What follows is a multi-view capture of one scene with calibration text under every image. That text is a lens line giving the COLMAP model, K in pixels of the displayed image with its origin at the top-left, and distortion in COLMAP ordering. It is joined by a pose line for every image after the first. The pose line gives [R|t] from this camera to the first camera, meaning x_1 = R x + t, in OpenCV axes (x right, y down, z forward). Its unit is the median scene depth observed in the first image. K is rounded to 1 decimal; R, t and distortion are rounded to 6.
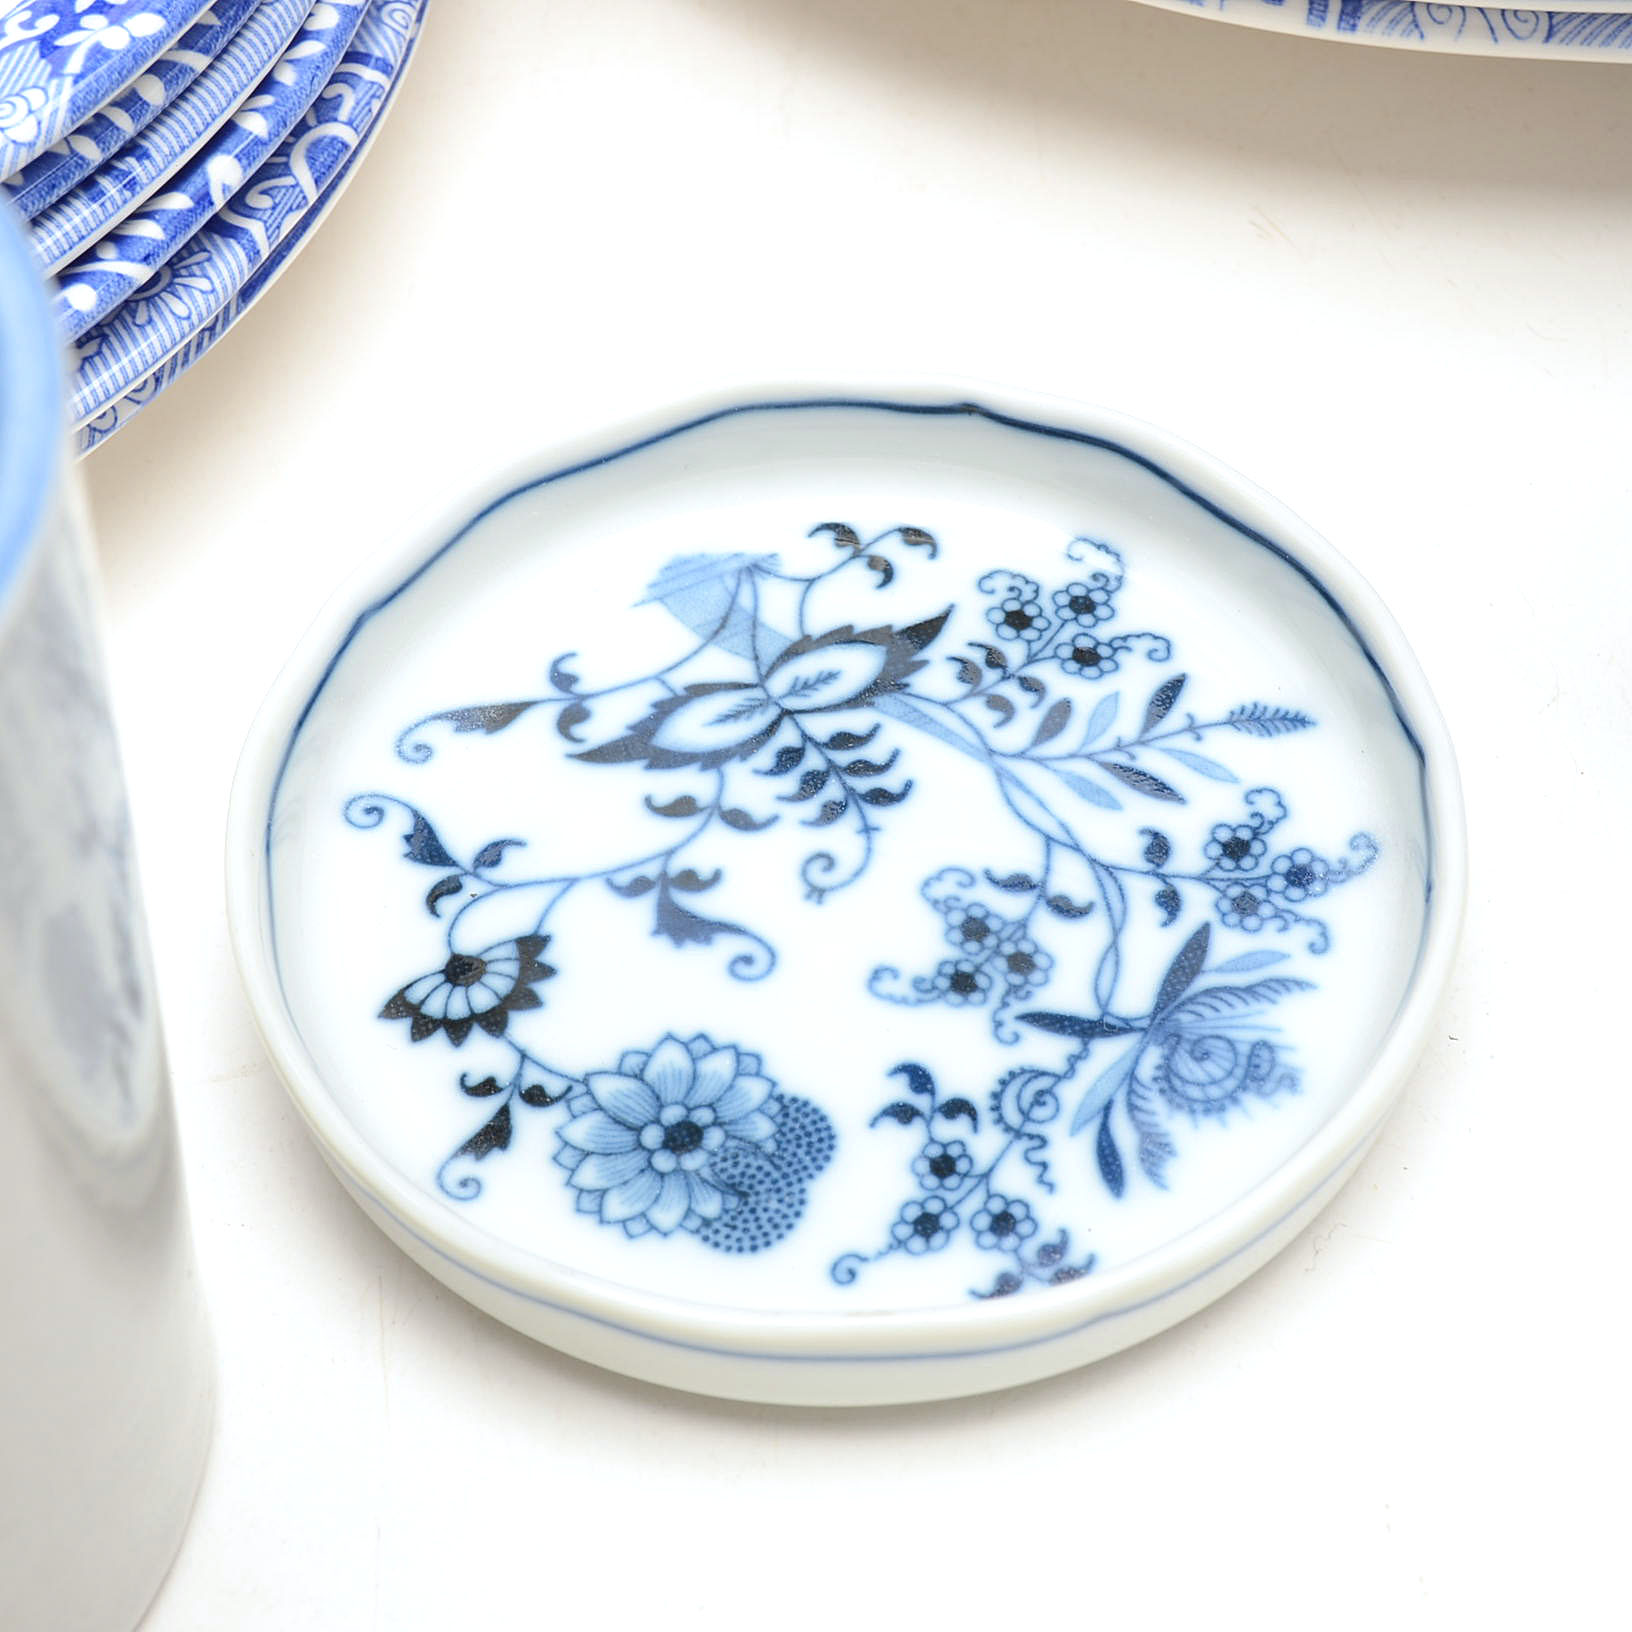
lens RADIAL K [[3716.7, 0, 816.0], [0, 3716.7, 816.0], [0, 0, 1]] dist [-0.081831, -0.025789]
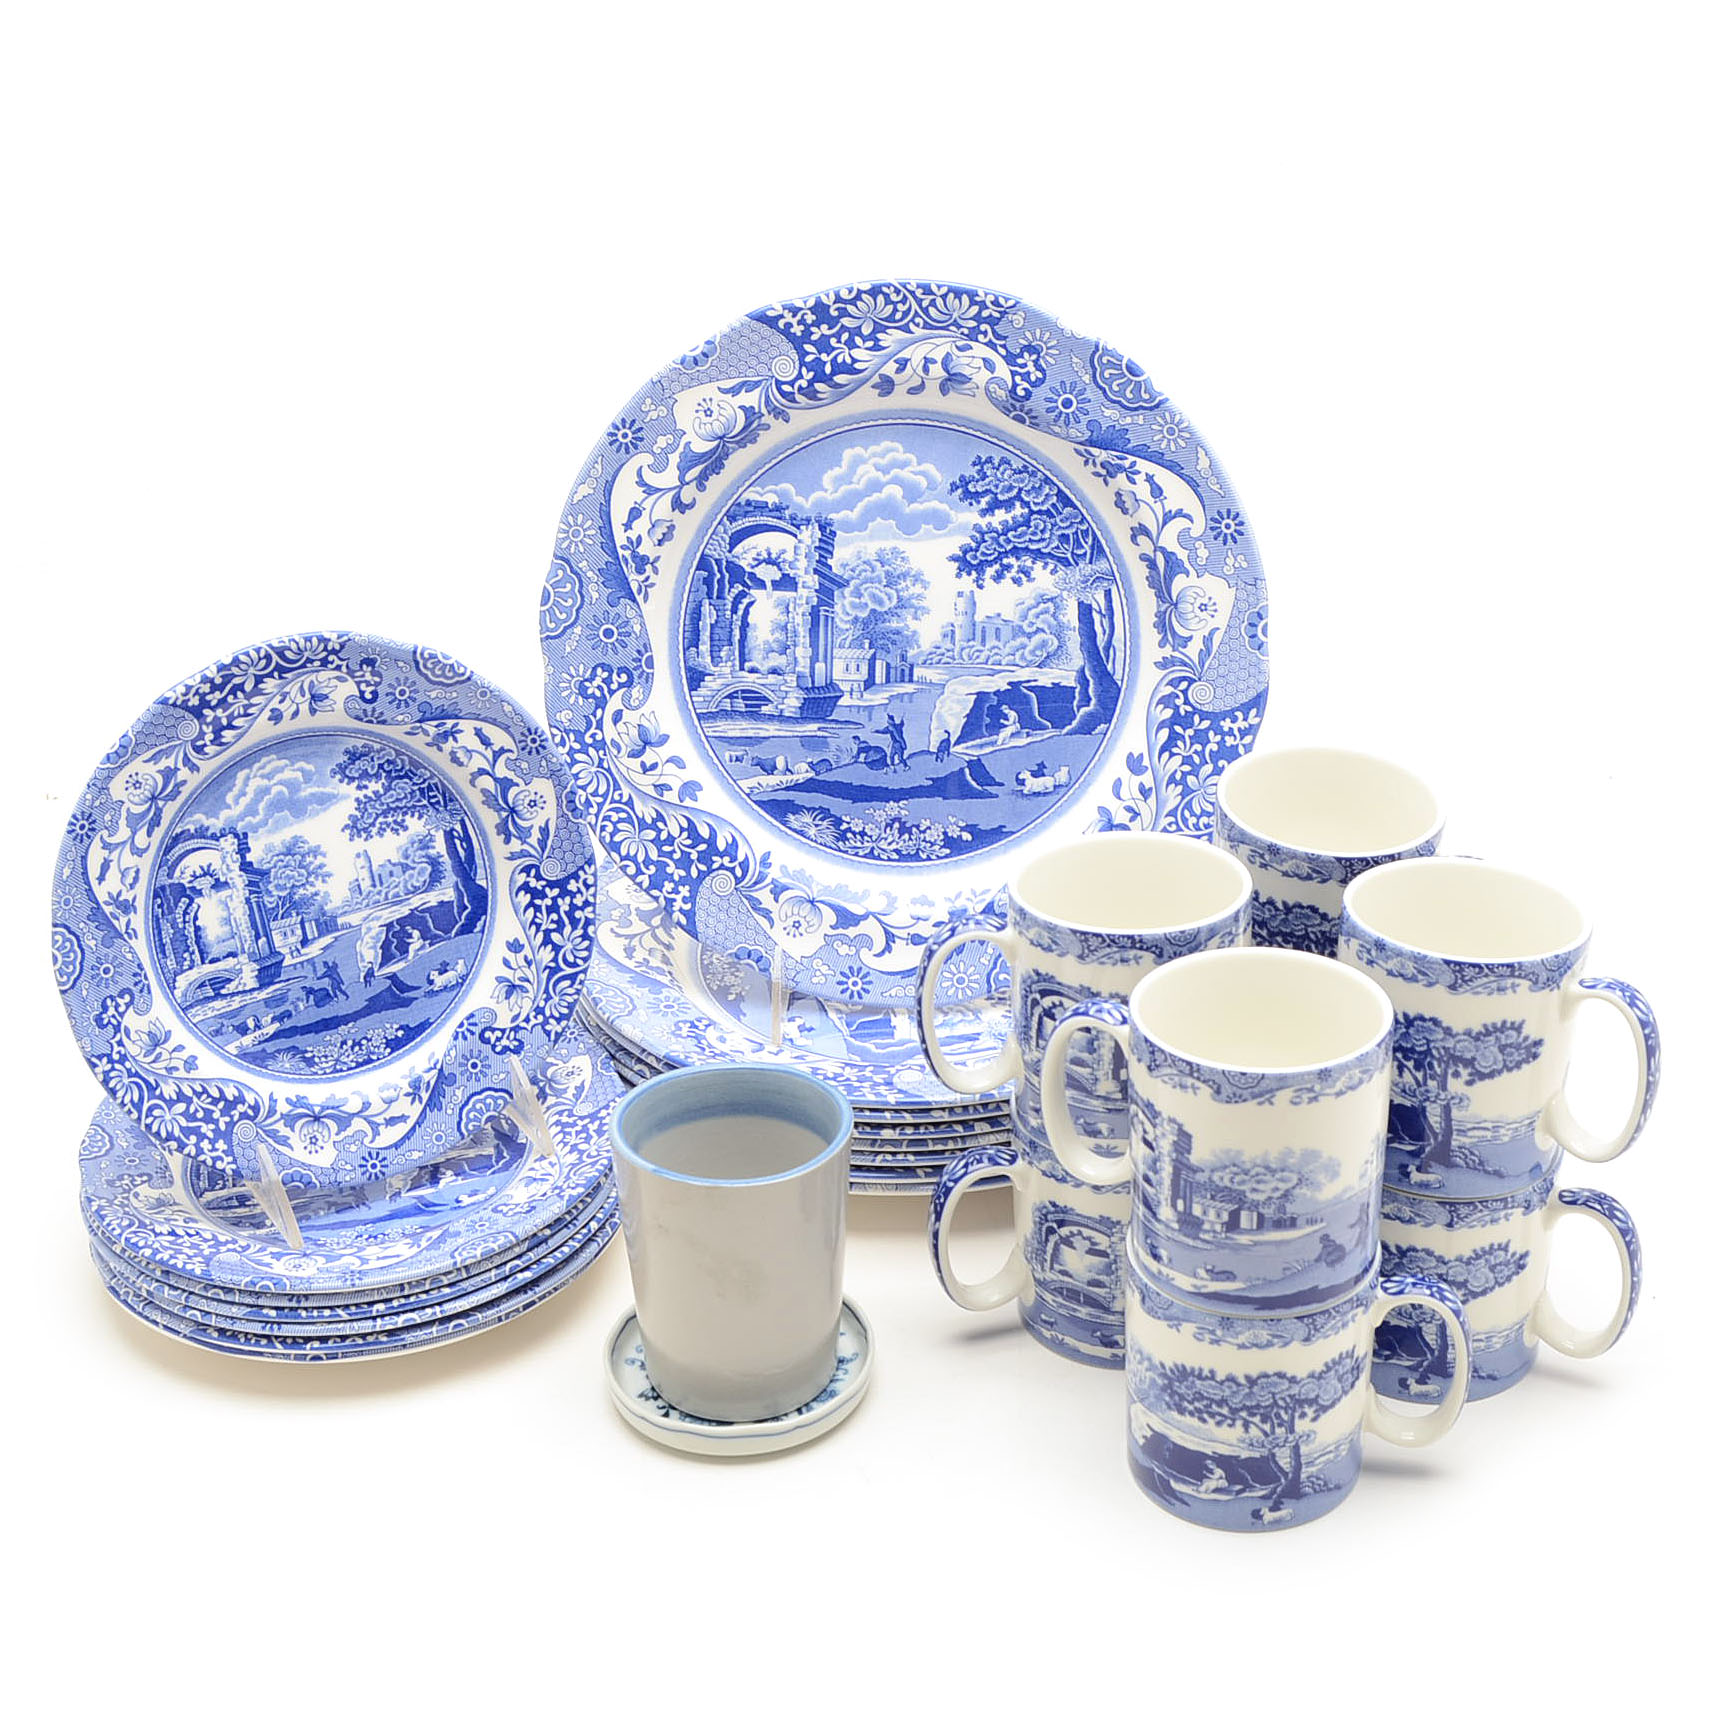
lens RADIAL K [[2727.3, 0, 1012.7], [0, 2727.3, 861.5], [0, 0, 1]] dist [-0.089954, 0.064872]
pose [[0.991611, -0.020810, 0.127571, -0.074263], [0.072111, 0.908156, -0.412375, 0.868825], [-0.107273, 0.418115, 0.902038, -2.332161]]
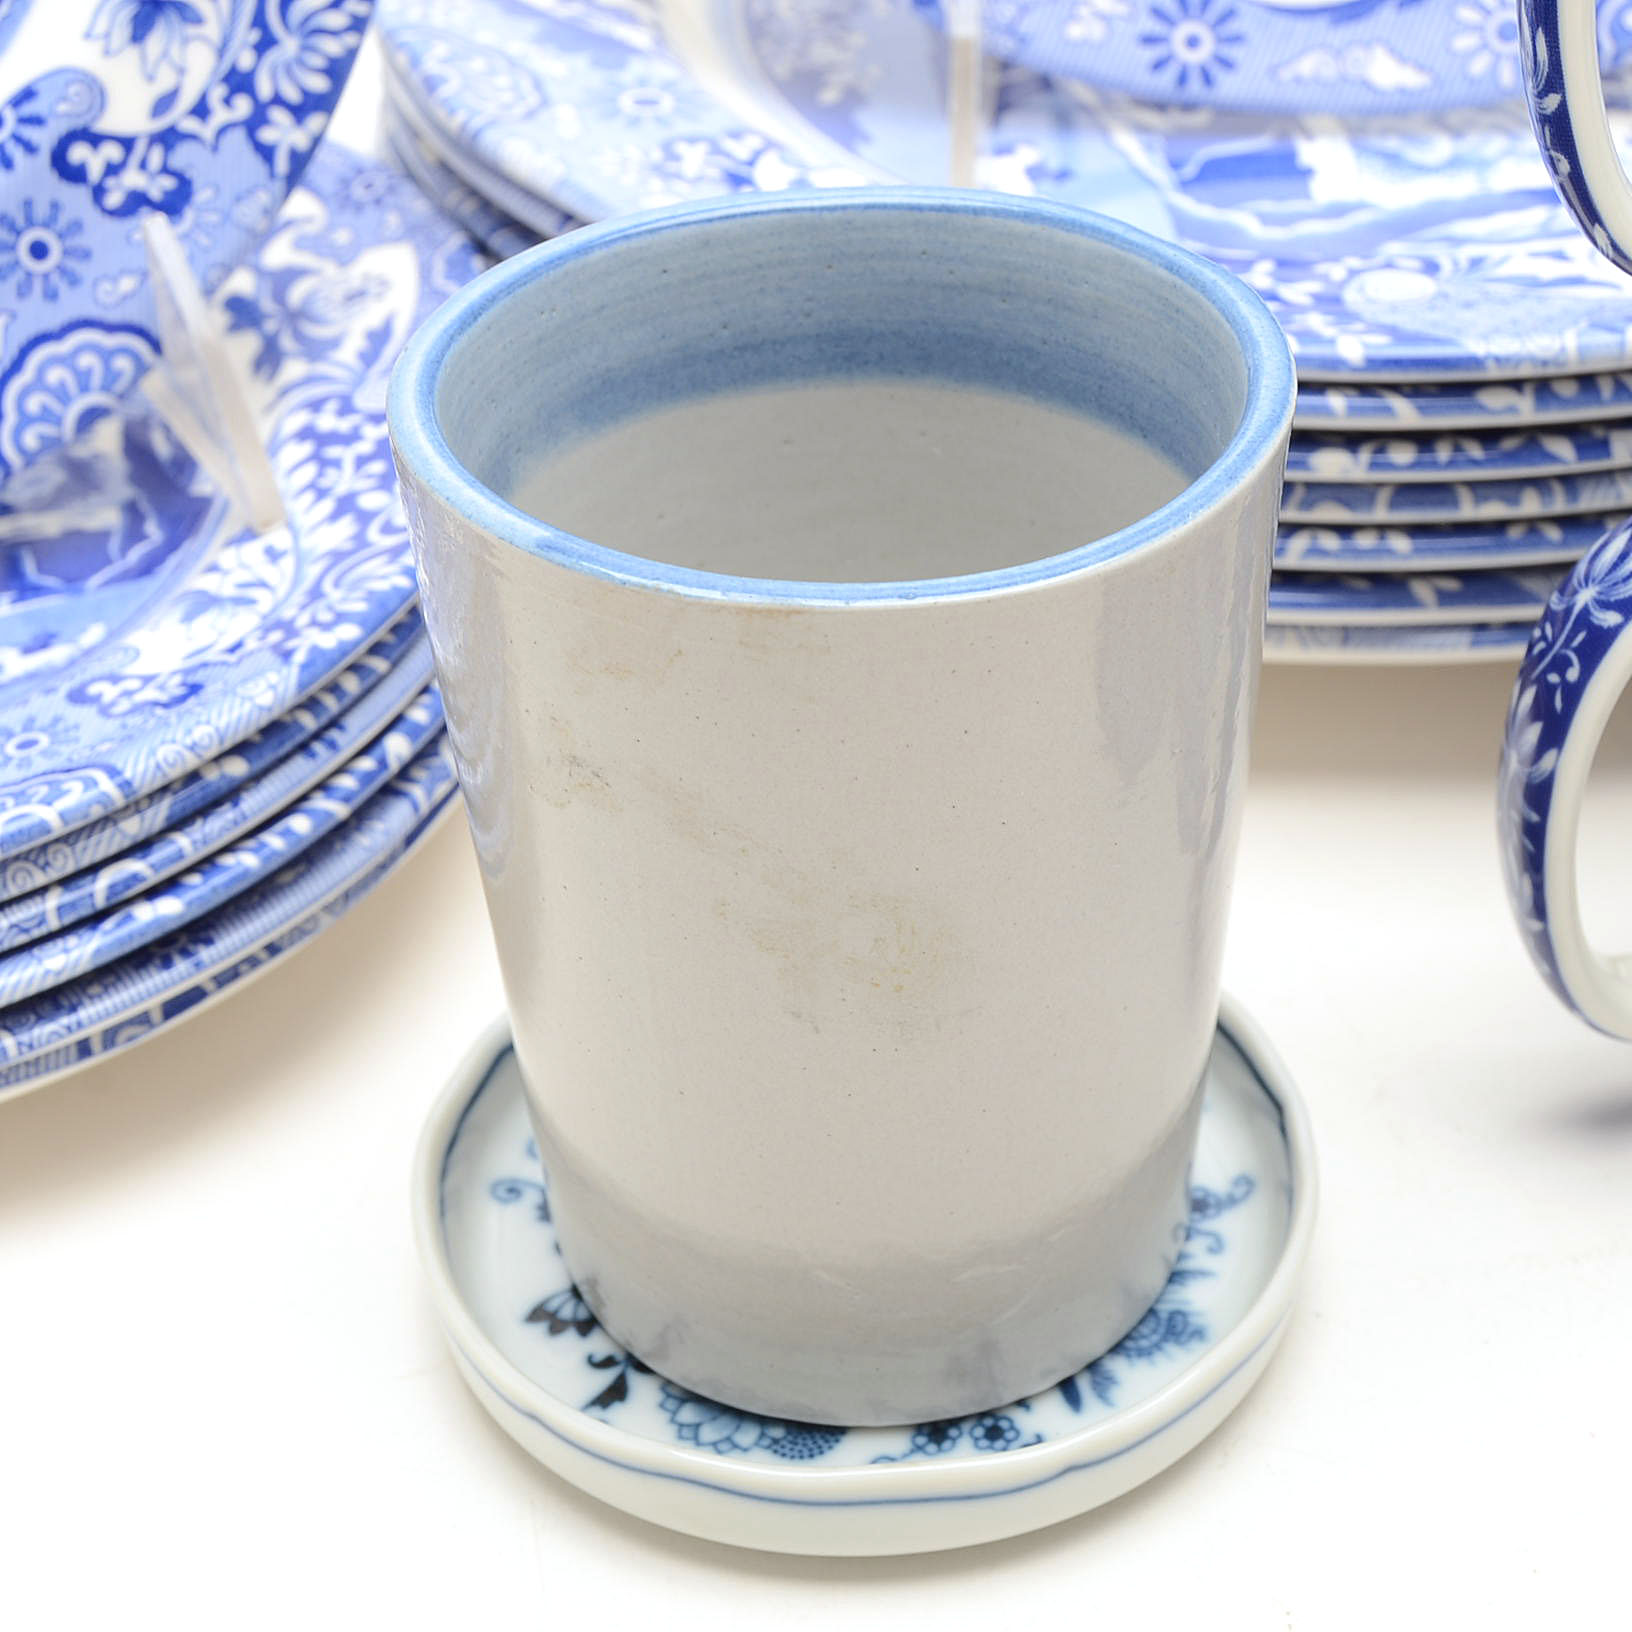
lens RADIAL K [[3601.2, 0, 816.0], [0, 3601.2, 816.0], [0, 0, 1]] dist [-0.002157, -0.175742]
pose [[0.999374, -0.025555, 0.024469, -0.039776], [0.031223, 0.962294, -0.270215, 0.237980], [-0.016641, 0.270809, 0.962489, -0.317654]]
